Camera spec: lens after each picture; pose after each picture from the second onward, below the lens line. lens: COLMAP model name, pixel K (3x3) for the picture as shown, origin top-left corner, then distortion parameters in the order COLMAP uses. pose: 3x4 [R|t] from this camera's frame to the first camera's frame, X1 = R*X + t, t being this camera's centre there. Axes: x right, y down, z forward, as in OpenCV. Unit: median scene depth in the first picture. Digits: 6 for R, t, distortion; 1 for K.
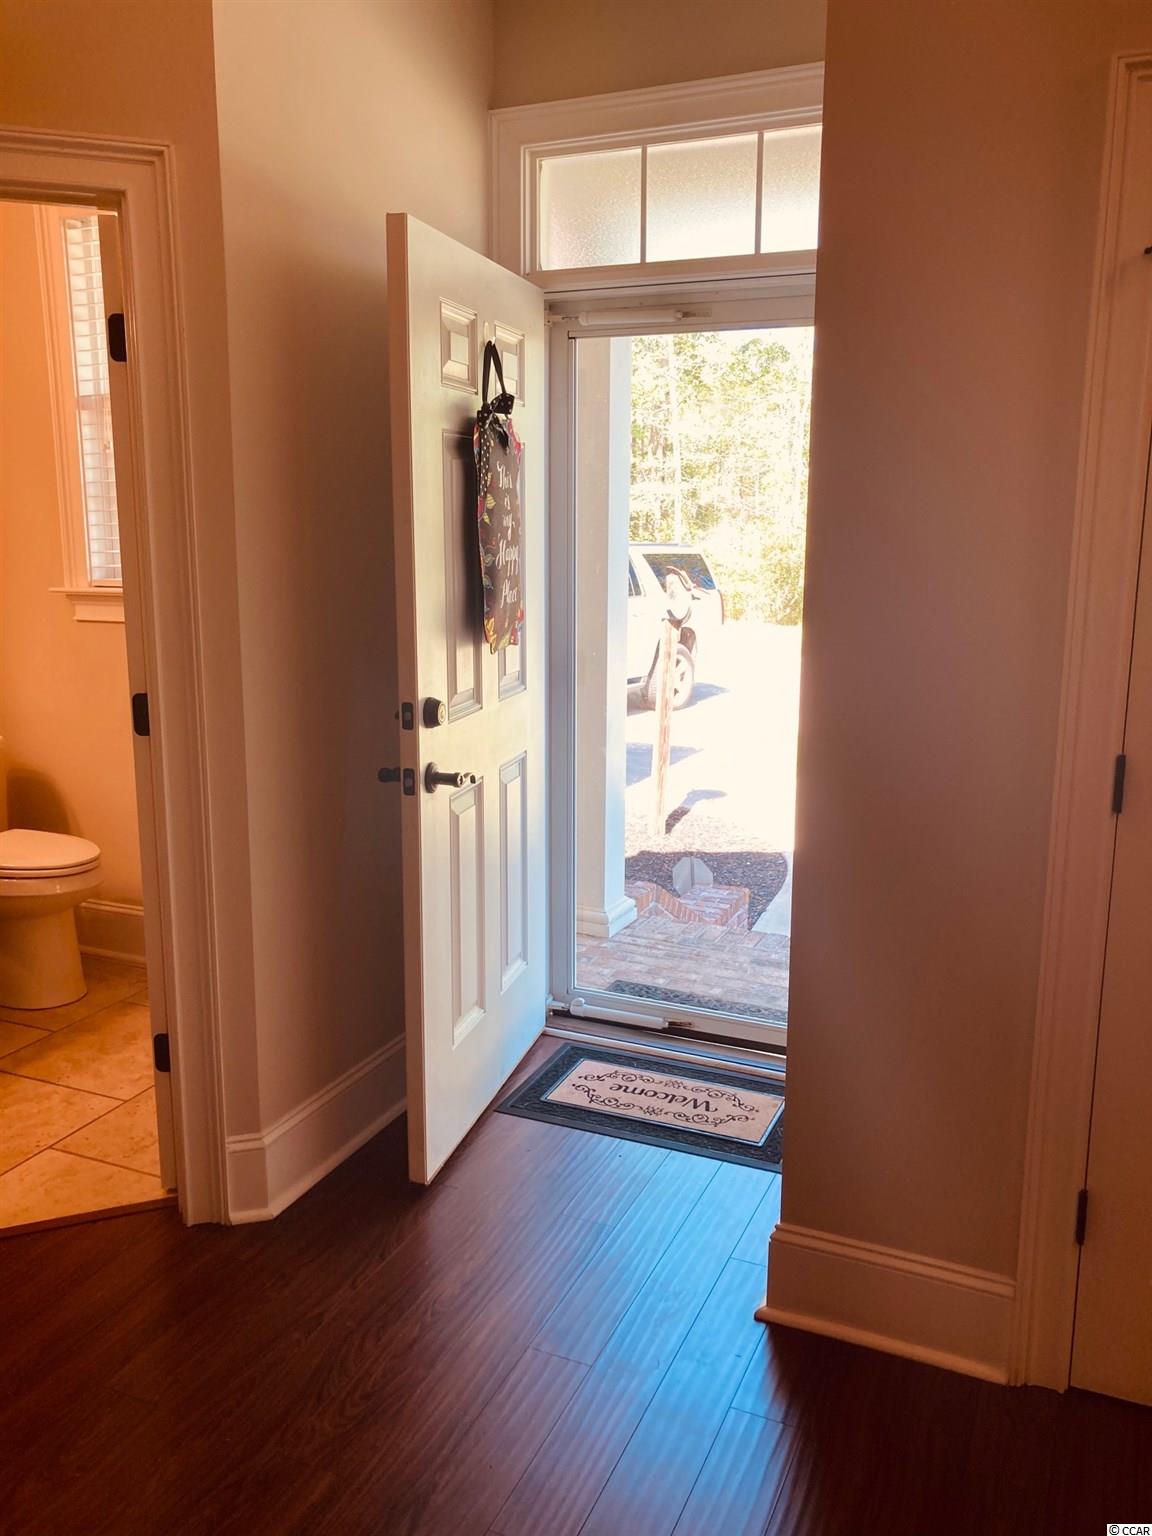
lens RADIAL K [[1275.0, 0, 576.0], [0, 1275.0, 768.0], [0, 0, 1]] dist [0.086207, -0.133049]
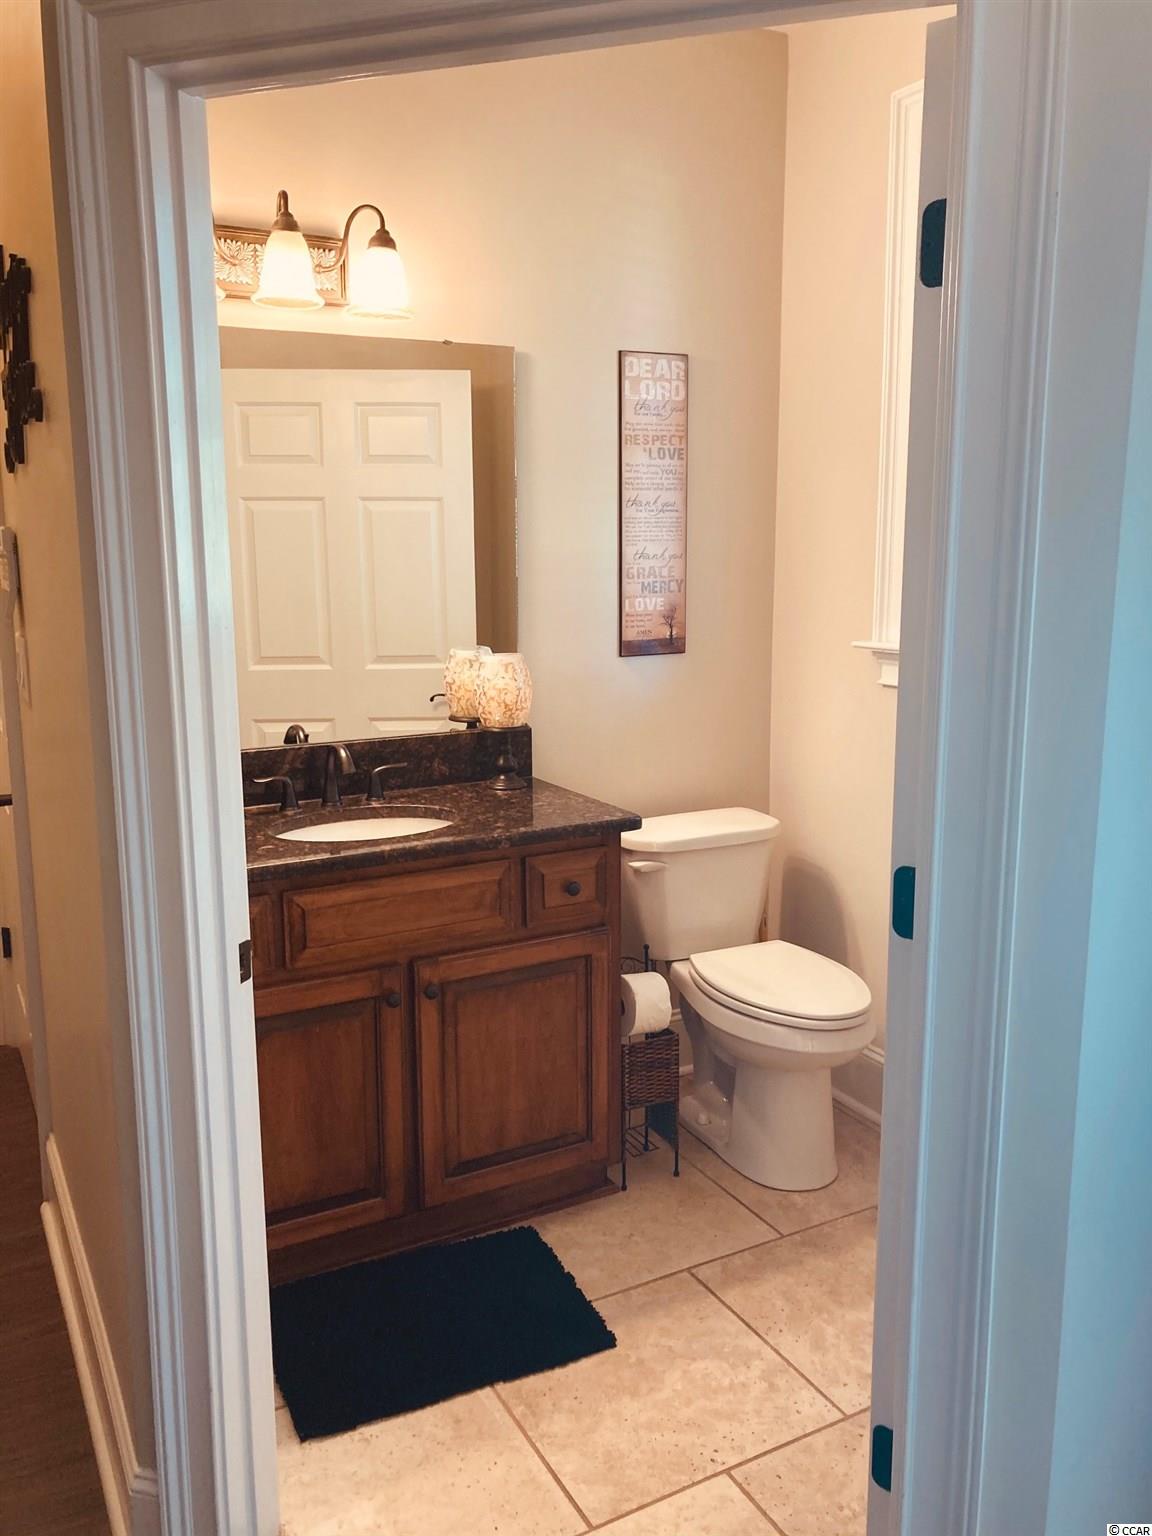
lens RADIAL K [[1275.0, 0, 576.0], [0, 1275.0, 768.0], [0, 0, 1]] dist [0.086207, -0.133049]
pose [[0.799054, 0.101887, -0.592563, -0.087188], [-0.110738, 0.993617, 0.021518, -0.072367], [0.590973, 0.048426, 0.805237, 0.325719]]
